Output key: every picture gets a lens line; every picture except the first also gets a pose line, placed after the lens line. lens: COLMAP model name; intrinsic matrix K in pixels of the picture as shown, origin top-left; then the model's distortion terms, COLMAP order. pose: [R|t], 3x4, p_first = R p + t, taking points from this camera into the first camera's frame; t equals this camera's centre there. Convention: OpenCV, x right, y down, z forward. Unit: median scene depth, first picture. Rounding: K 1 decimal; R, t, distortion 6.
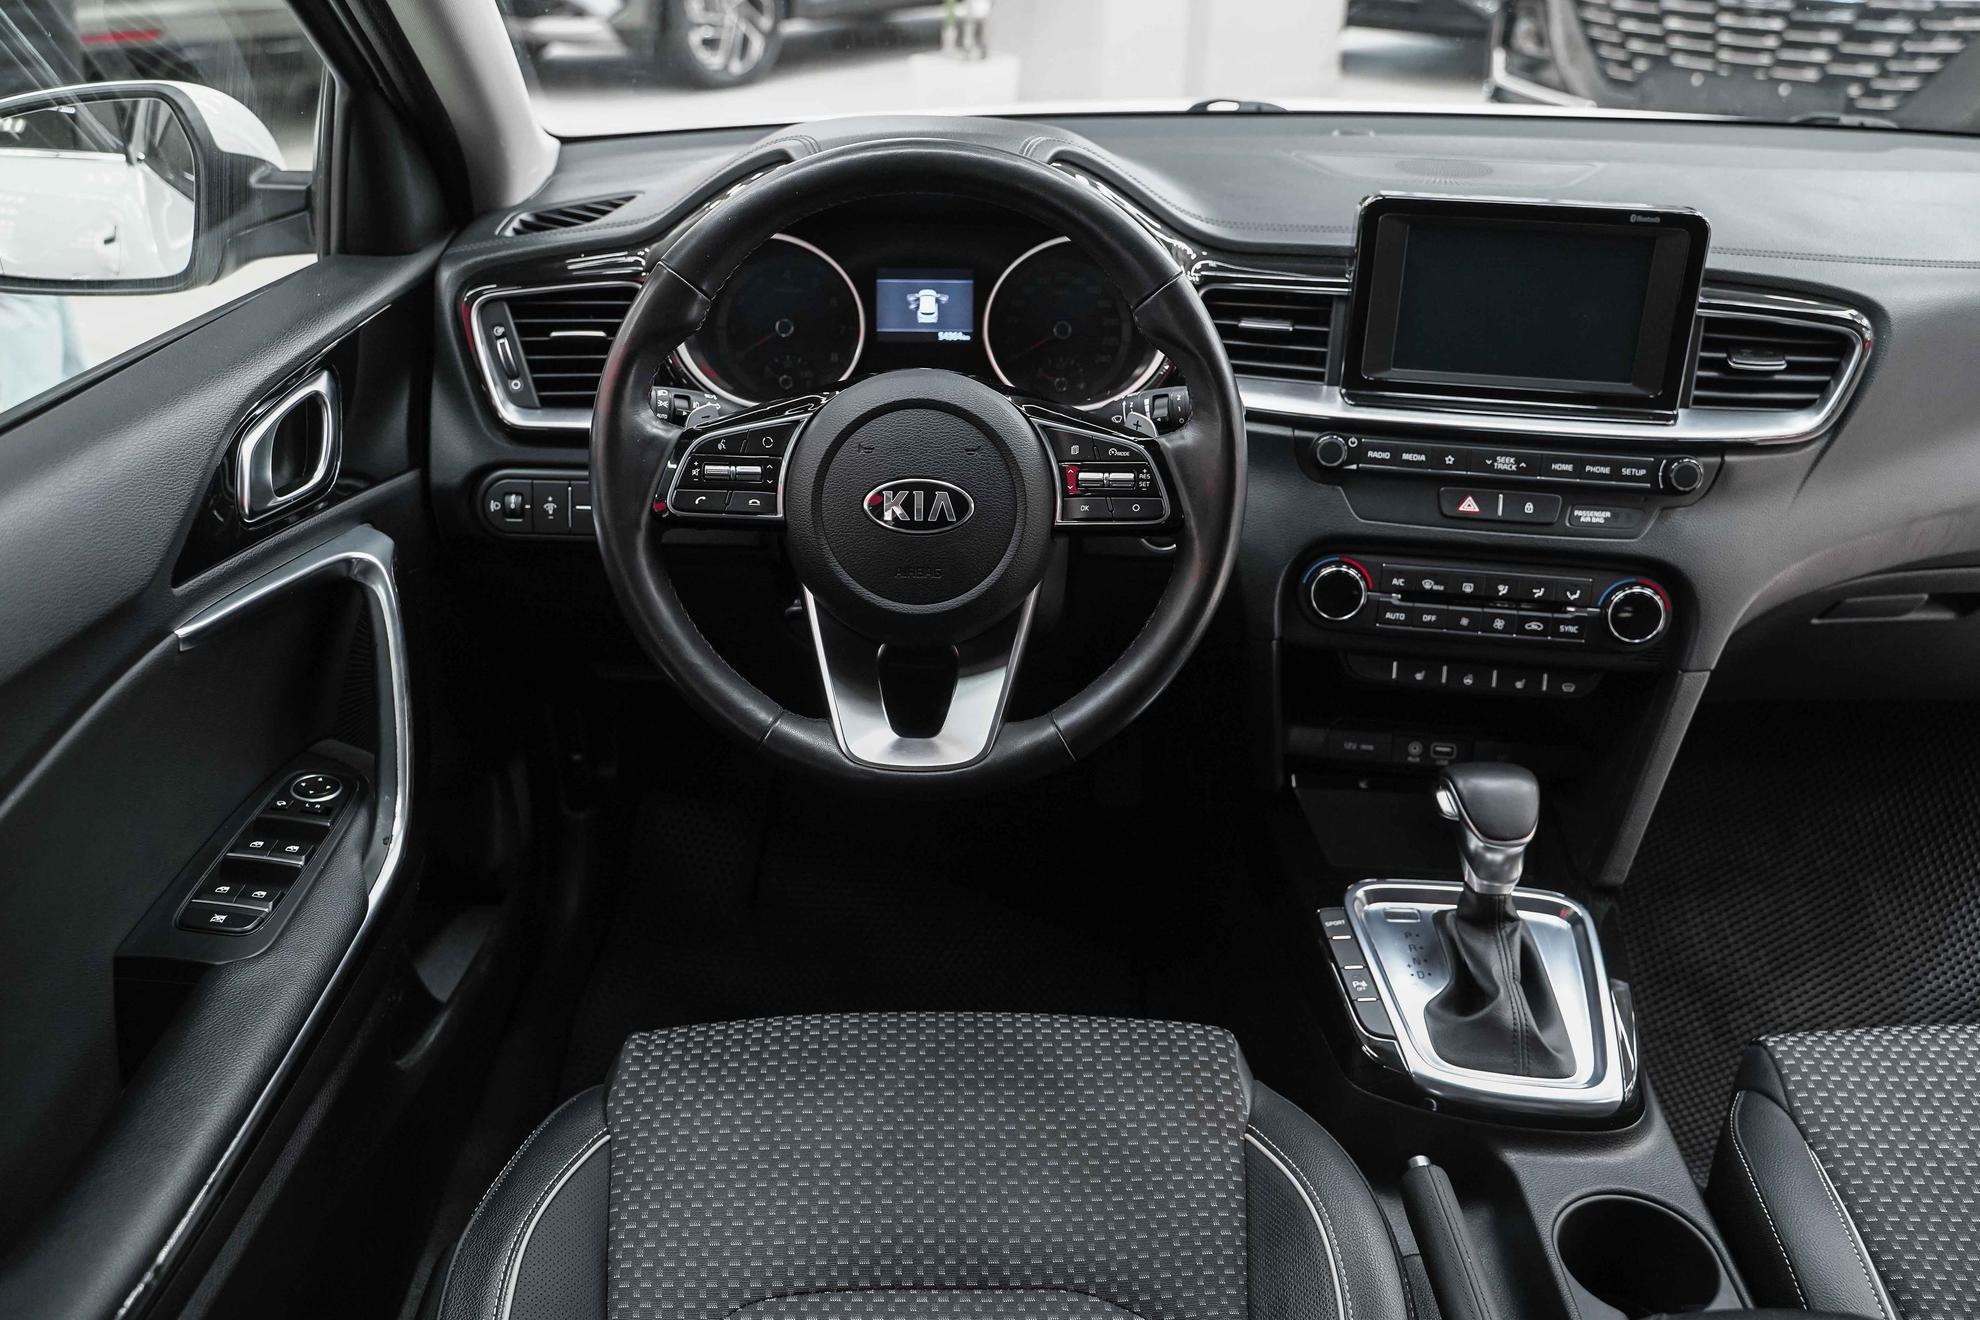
lens RADIAL K [[1616.4, 0, 990.0], [0, 1616.4, 660.0], [0, 0, 1]] dist [-0.013158, 0.002521]
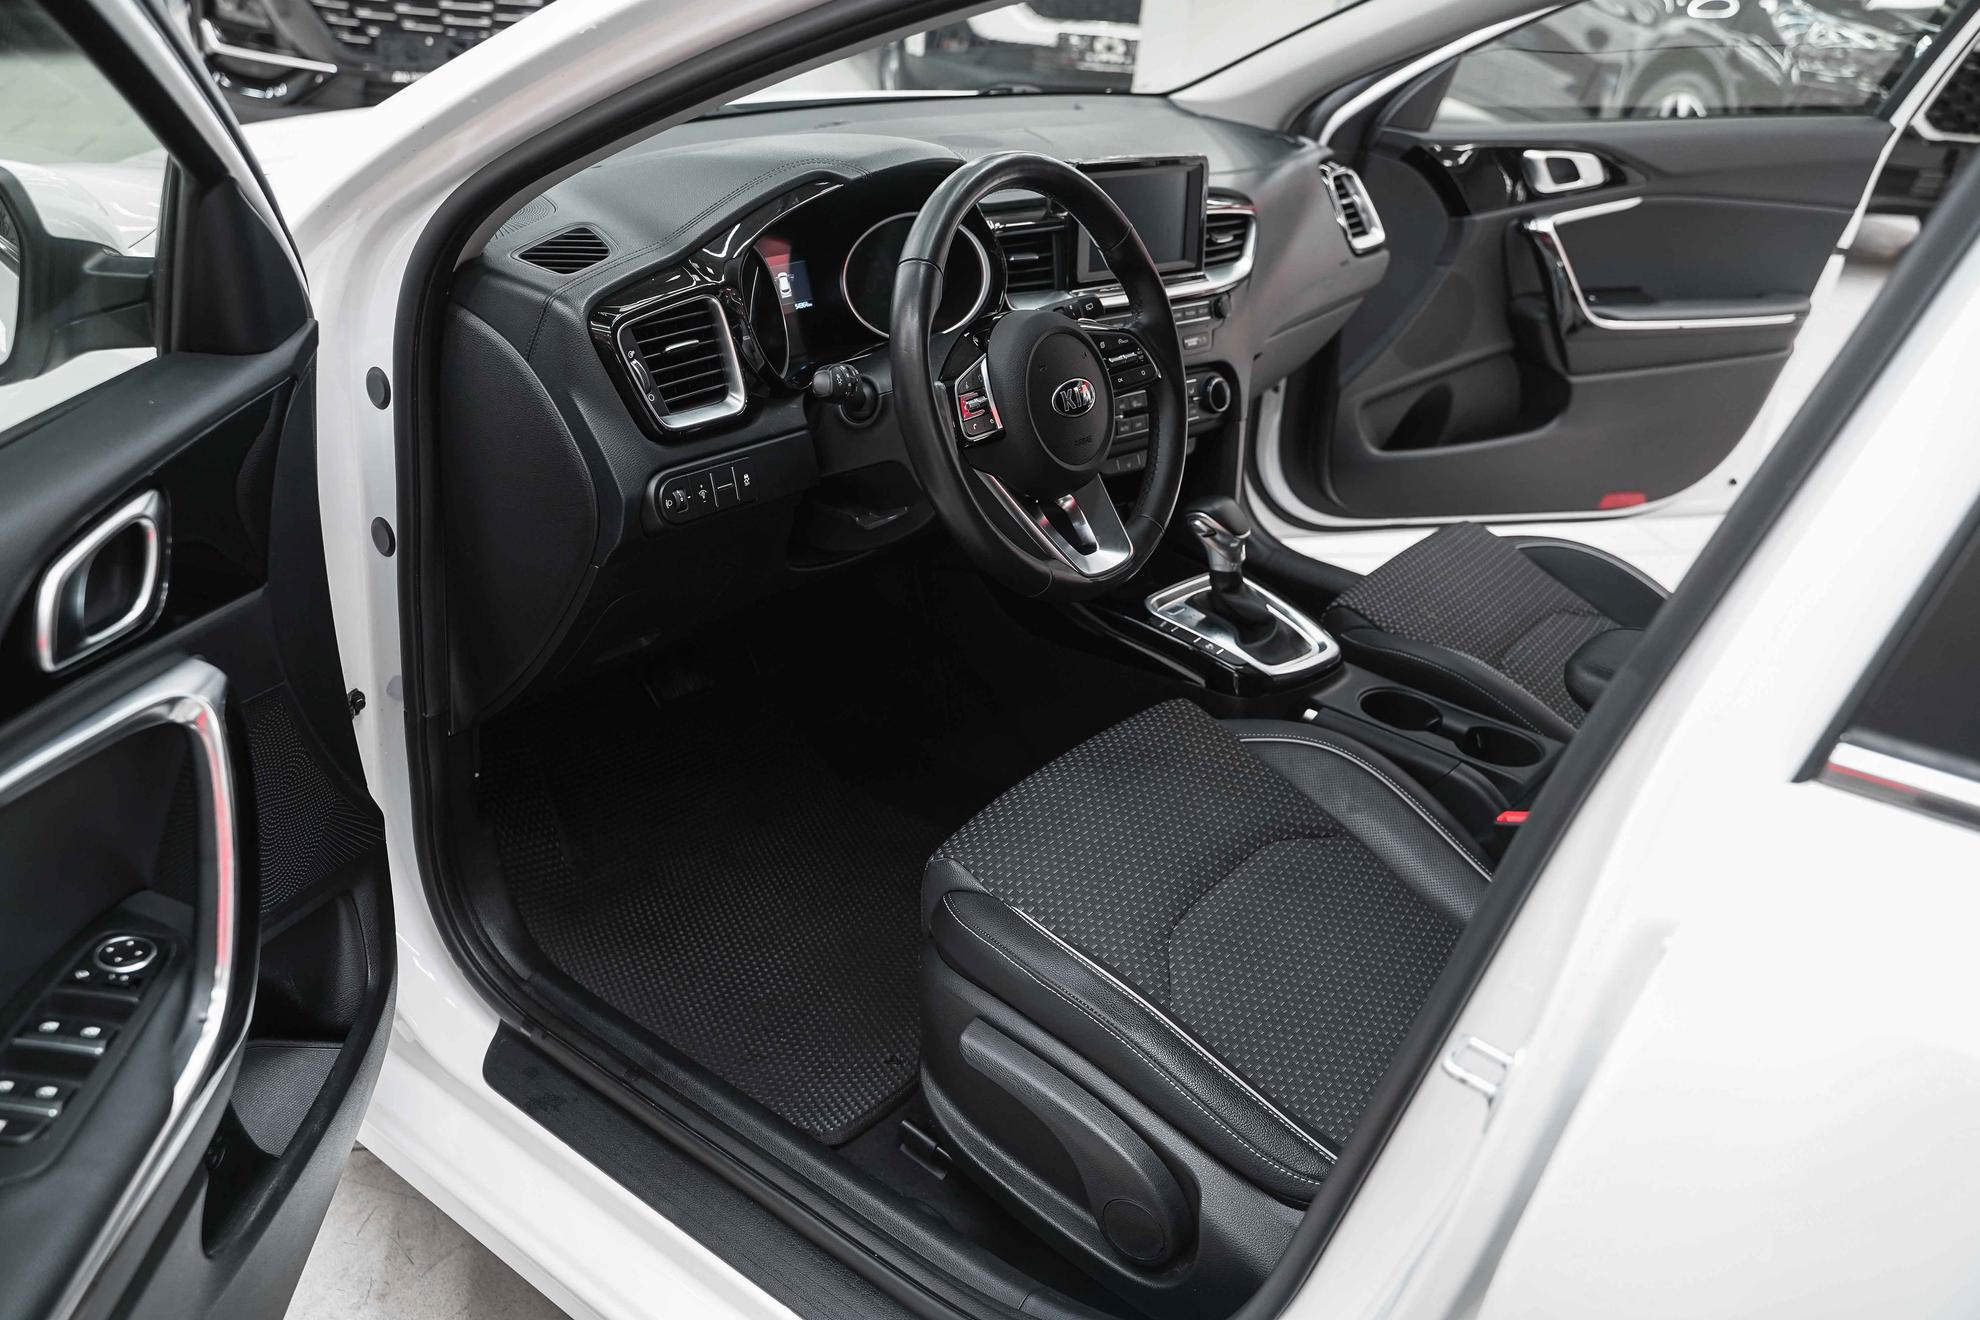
lens RADIAL K [[1616.4, 0, 990.0], [0, 1616.4, 660.0], [0, 0, 1]] dist [-0.013158, 0.002521]
pose [[0.606545, -0.317558, 0.728875, -1.064355], [0.292882, 0.941542, 0.166488, -0.117795], [-0.739137, 0.112492, 0.664095, 0.084408]]
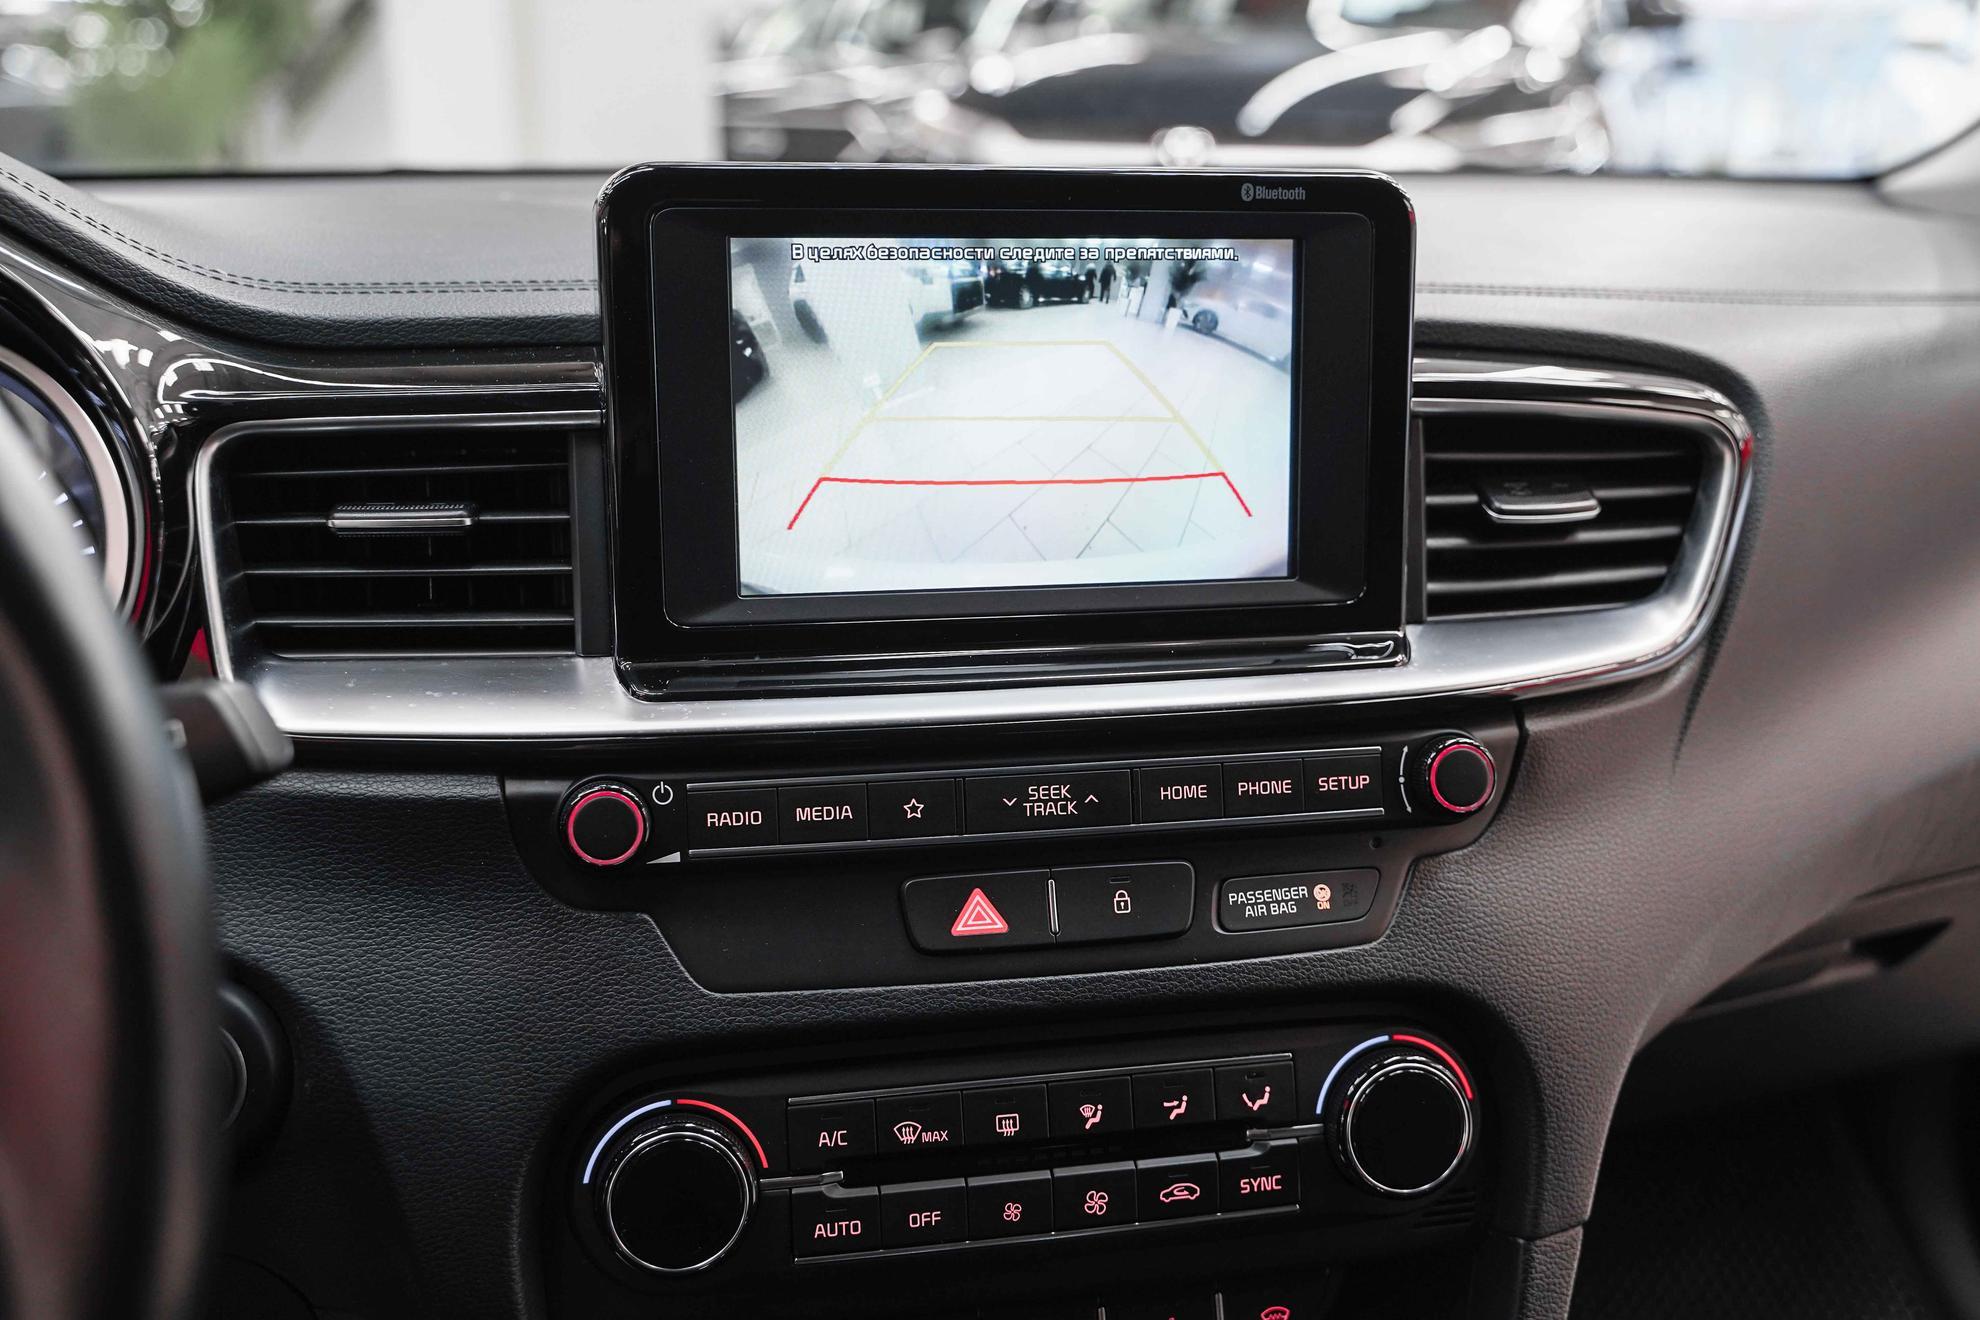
lens RADIAL K [[1865.0, 0, 996.4], [0, 1865.0, 650.7], [0, 0, 1]] dist [-0.009259, -0.007151]
pose [[0.943400, -0.098438, 0.316712, 0.164134], [0.156616, 0.973984, -0.163791, -0.084112], [-0.292349, 0.204122, 0.934273, 0.563629]]
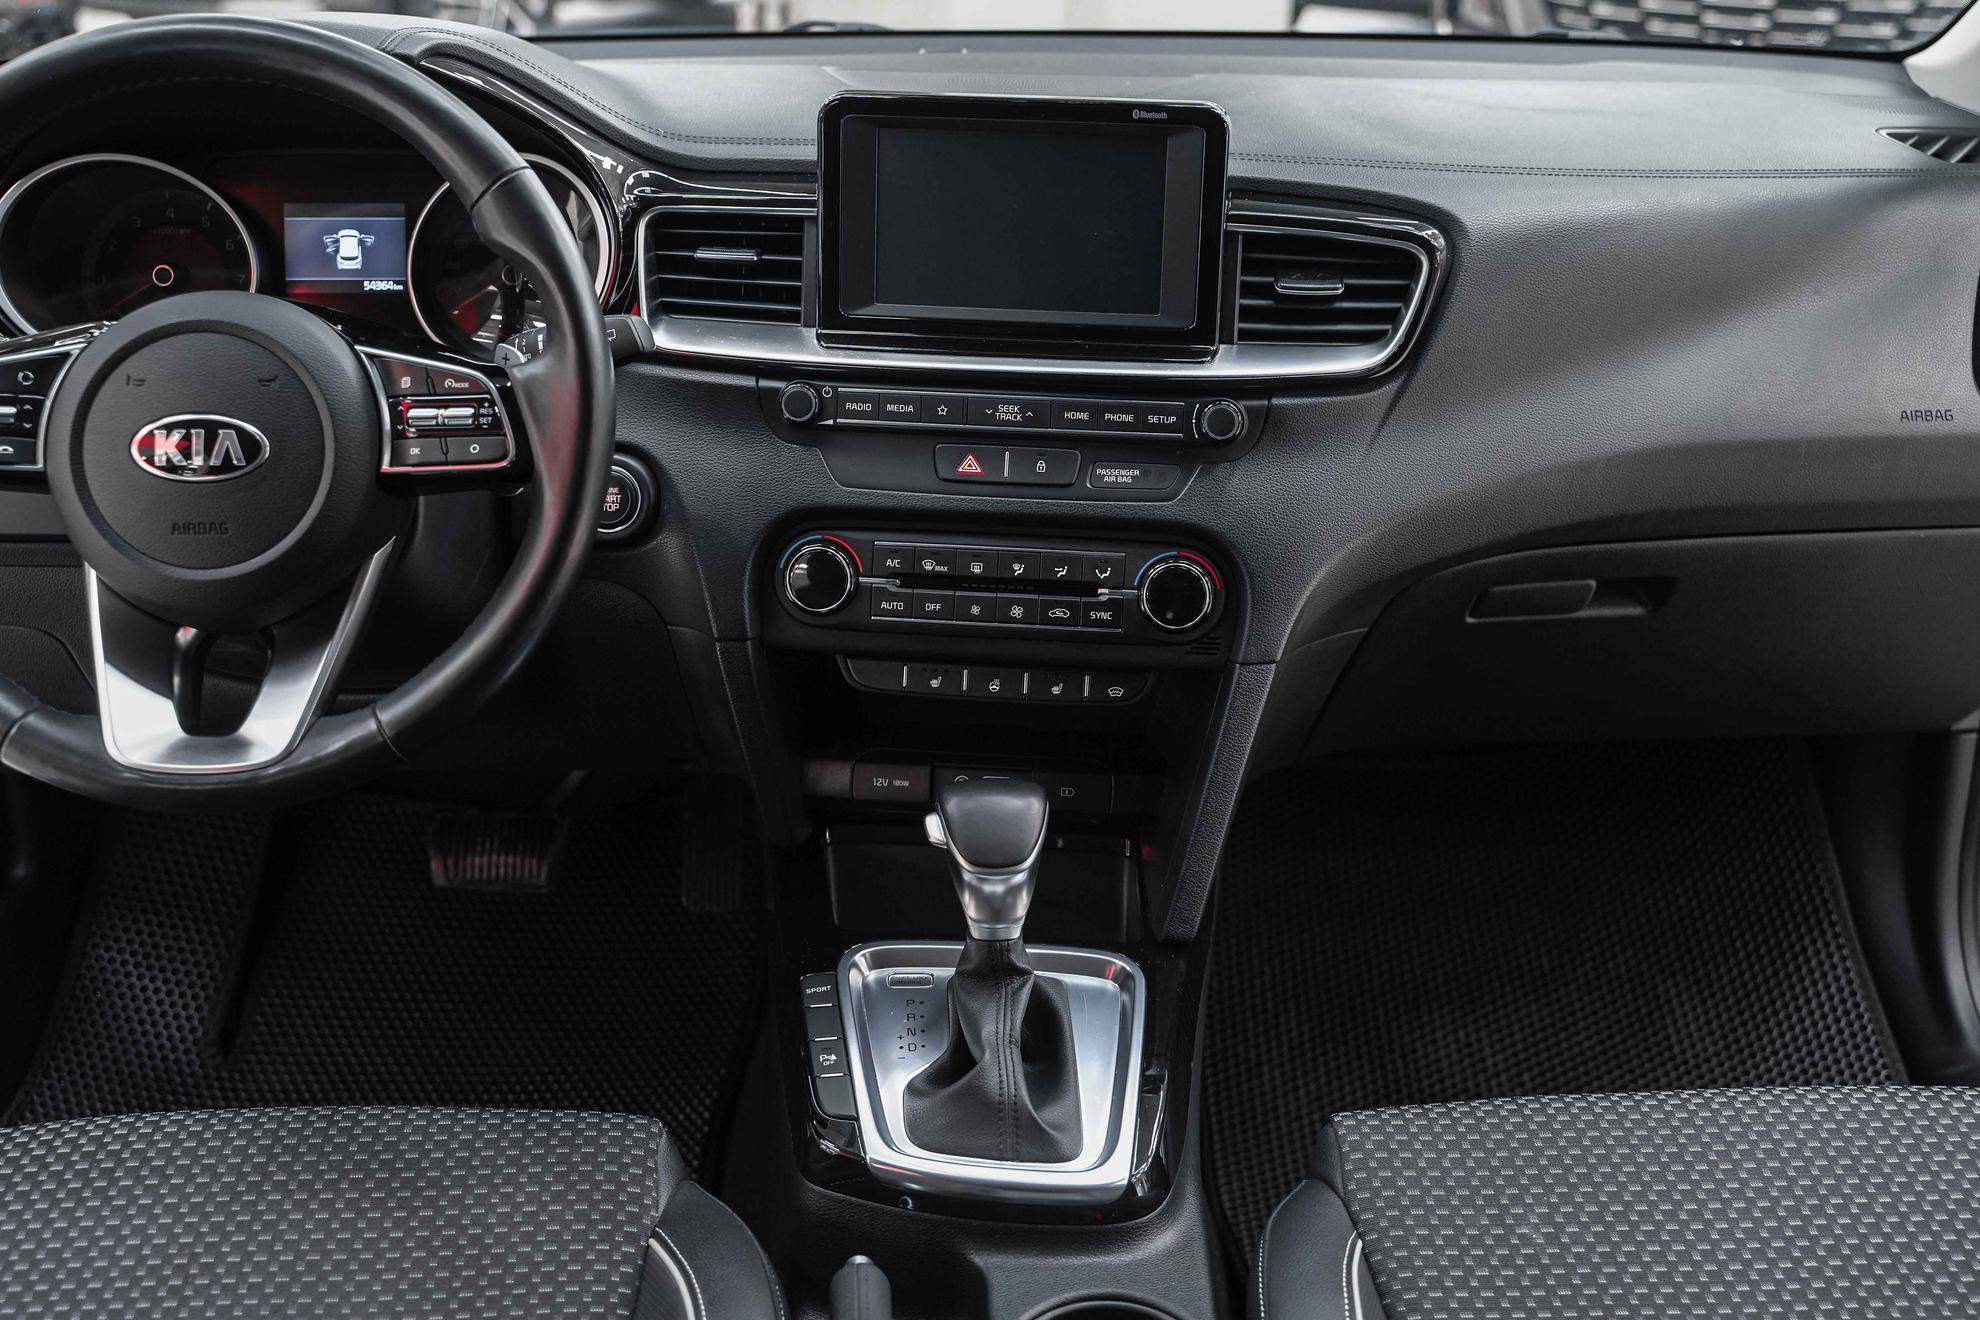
lens RADIAL K [[2194.4, 0, 1002.0], [0, 2194.4, 659.0], [0, 0, 1]] dist [0.008134, -0.020973]
pose [[0.999346, -0.018350, 0.031165, 0.277309], [0.021199, 0.995377, -0.093681, 0.105682], [-0.029301, 0.094281, 0.995114, -0.094021]]
